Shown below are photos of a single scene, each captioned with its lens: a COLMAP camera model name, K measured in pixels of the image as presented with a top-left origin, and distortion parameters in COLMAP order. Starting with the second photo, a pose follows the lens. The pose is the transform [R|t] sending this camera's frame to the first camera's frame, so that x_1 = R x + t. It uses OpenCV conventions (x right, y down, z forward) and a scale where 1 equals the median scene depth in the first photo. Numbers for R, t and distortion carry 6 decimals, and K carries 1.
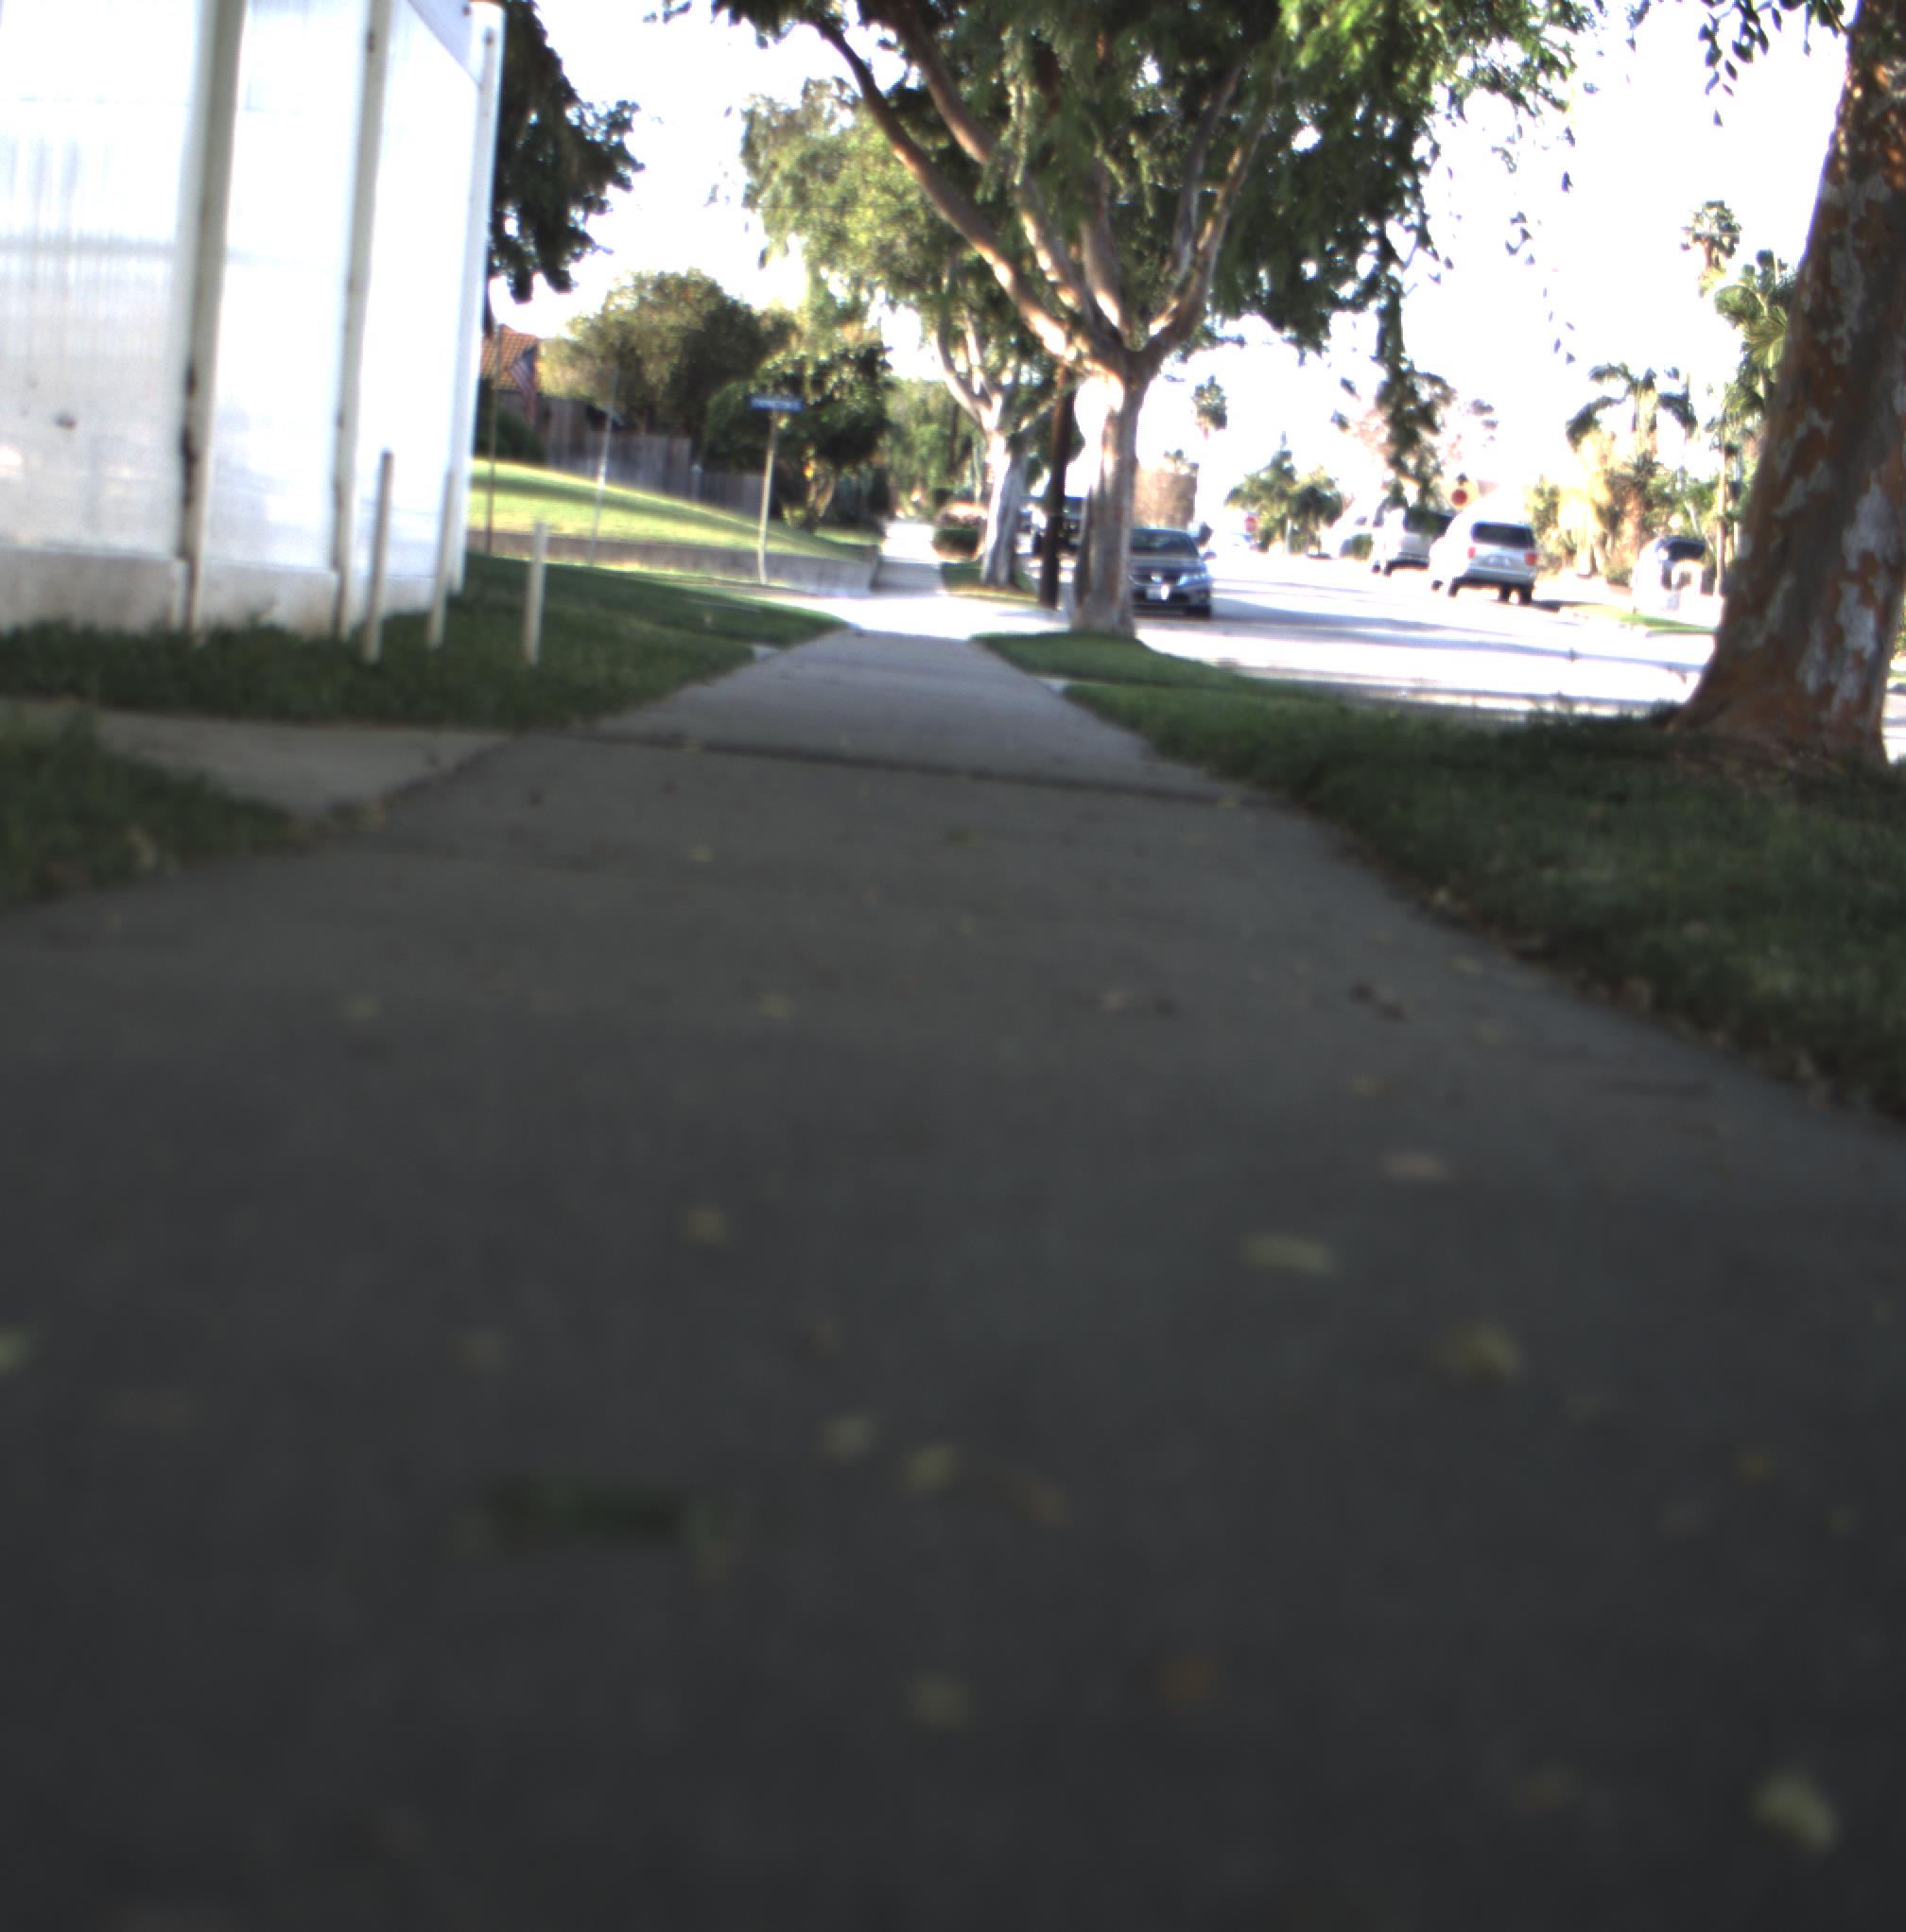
lens RADIAL K [[4327.6, 0, 729.6], [0, 4327.6, 960.1], [0, 0, 1]] dist [-0.168311, 0.818624]
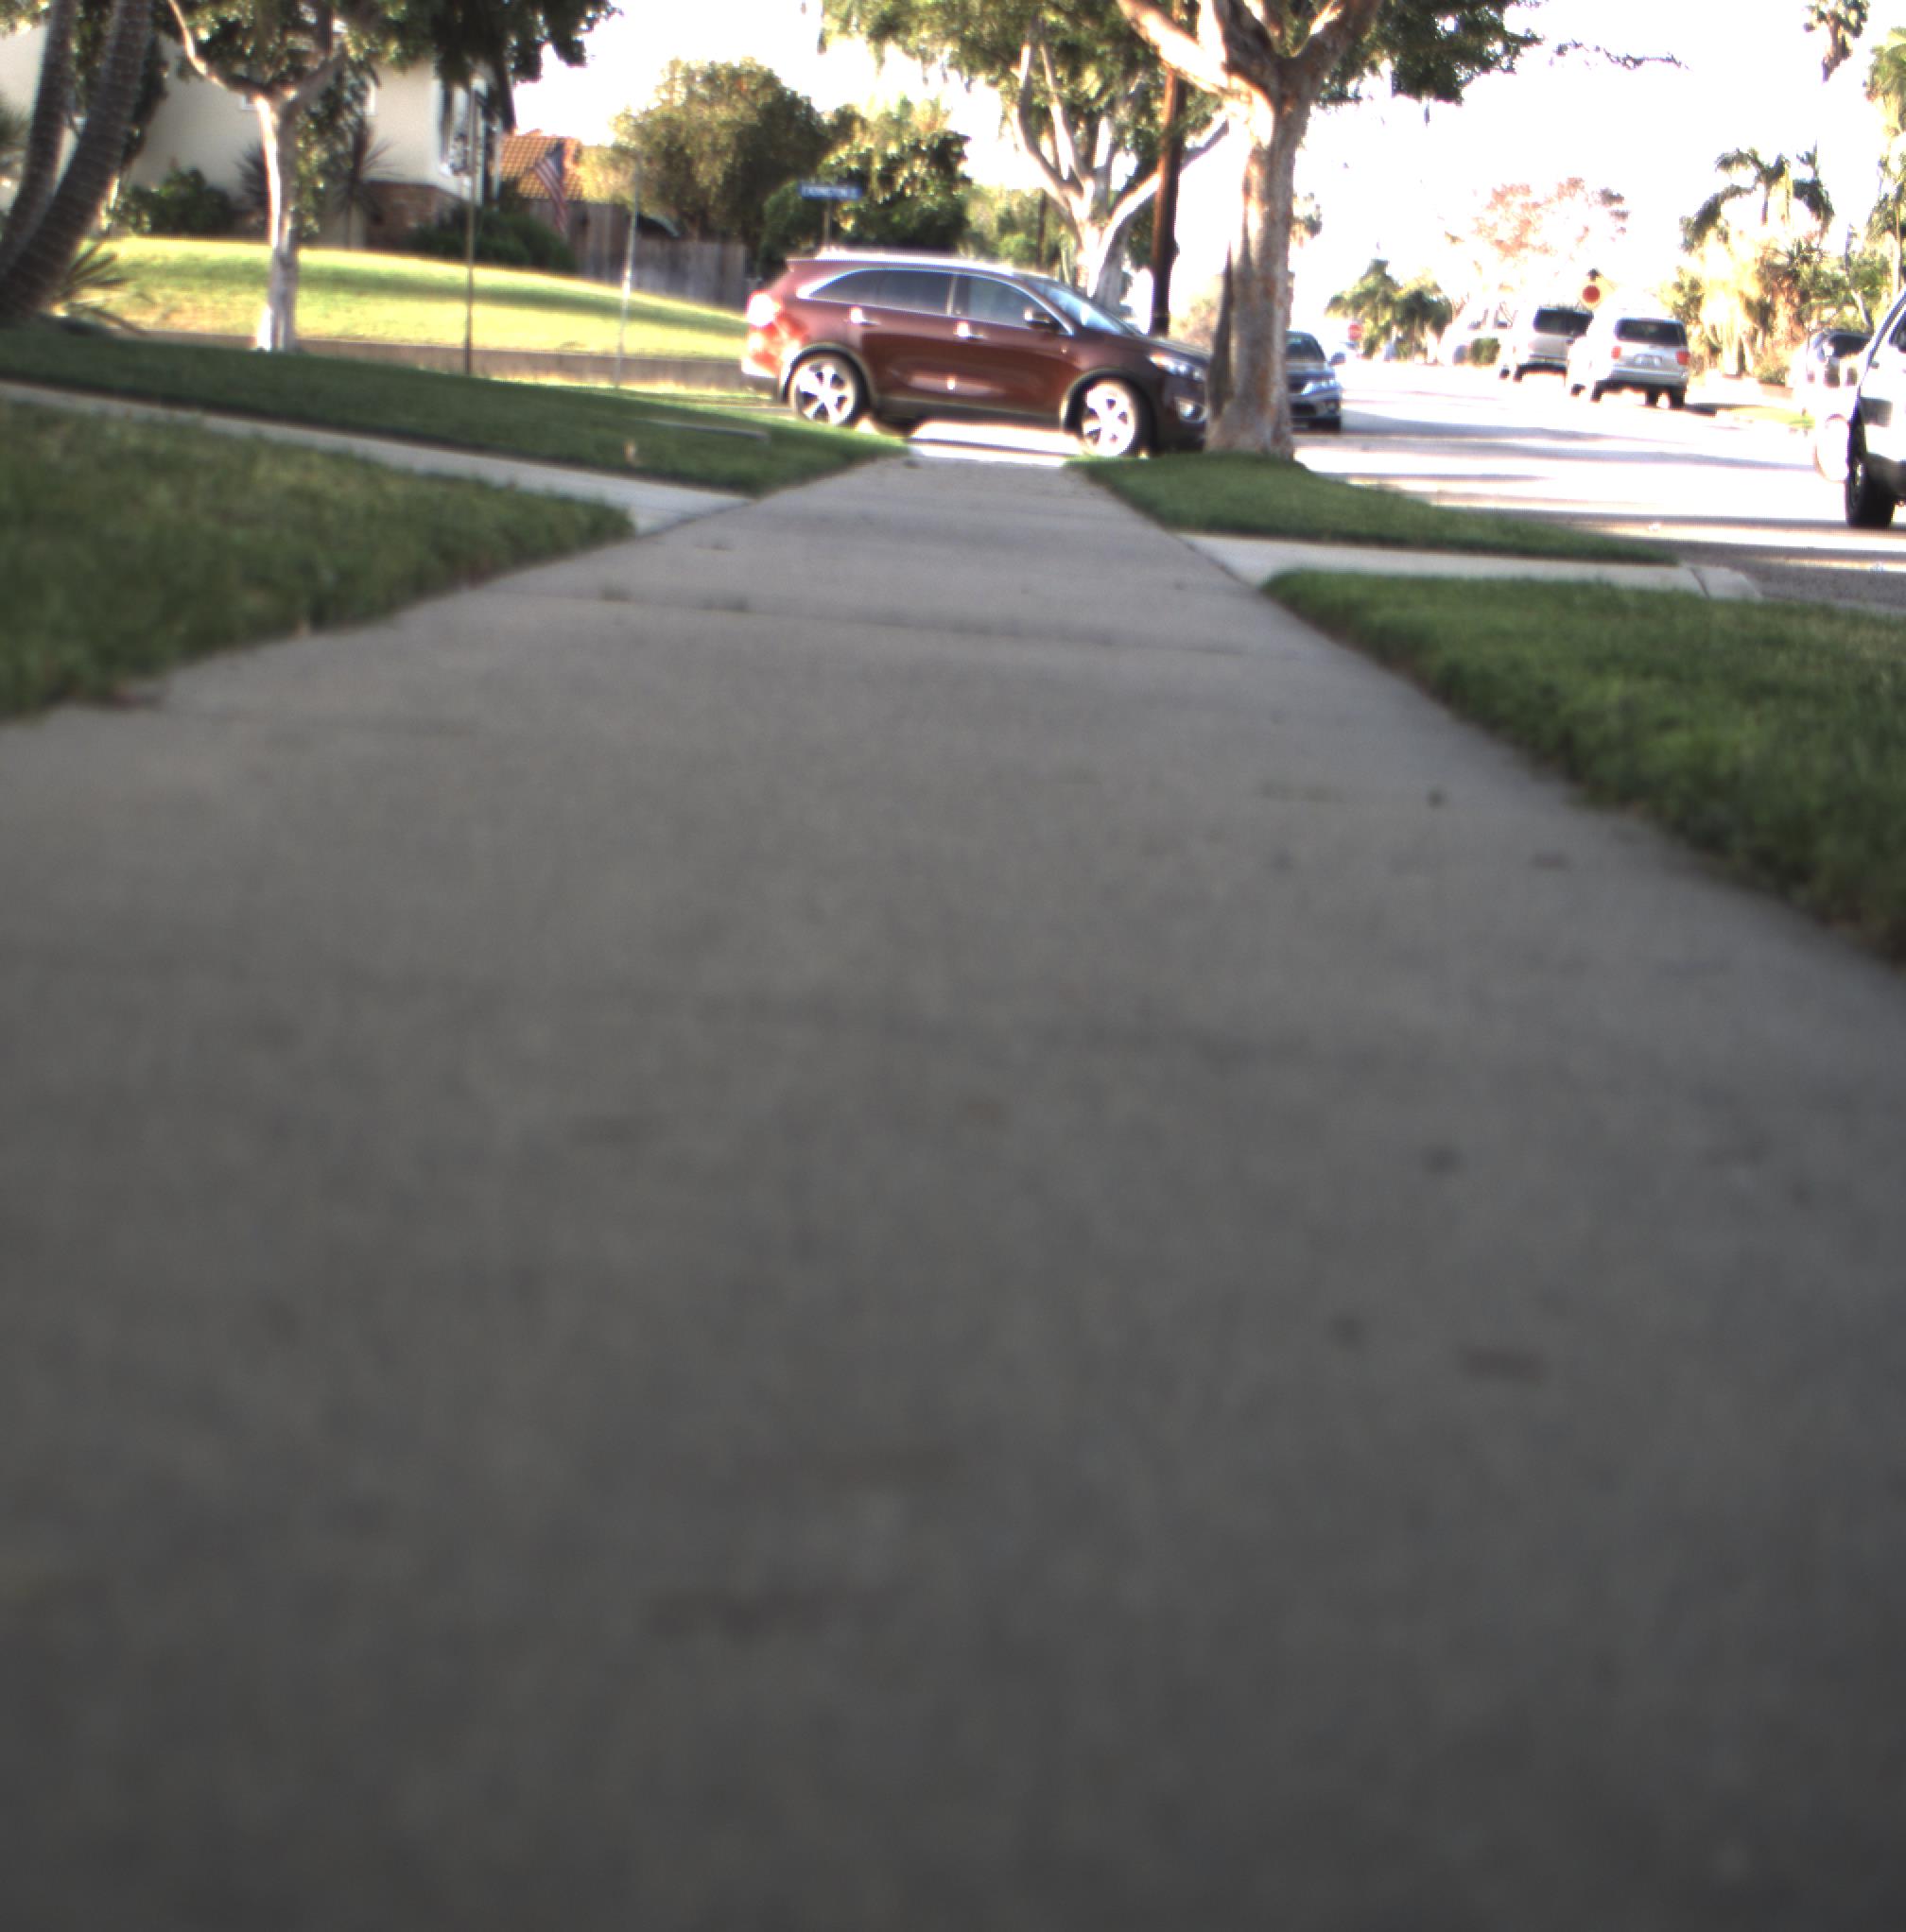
lens RADIAL K [[4327.6, 0, 729.6], [0, 4327.6, 960.1], [0, 0, 1]] dist [-0.168311, 0.818624]
pose [[0.999484, -0.021854, -0.023534, 0.005377], [0.022773, 0.998960, 0.039511, -0.007994], [0.022646, -0.040026, 0.998942, 0.100922]]
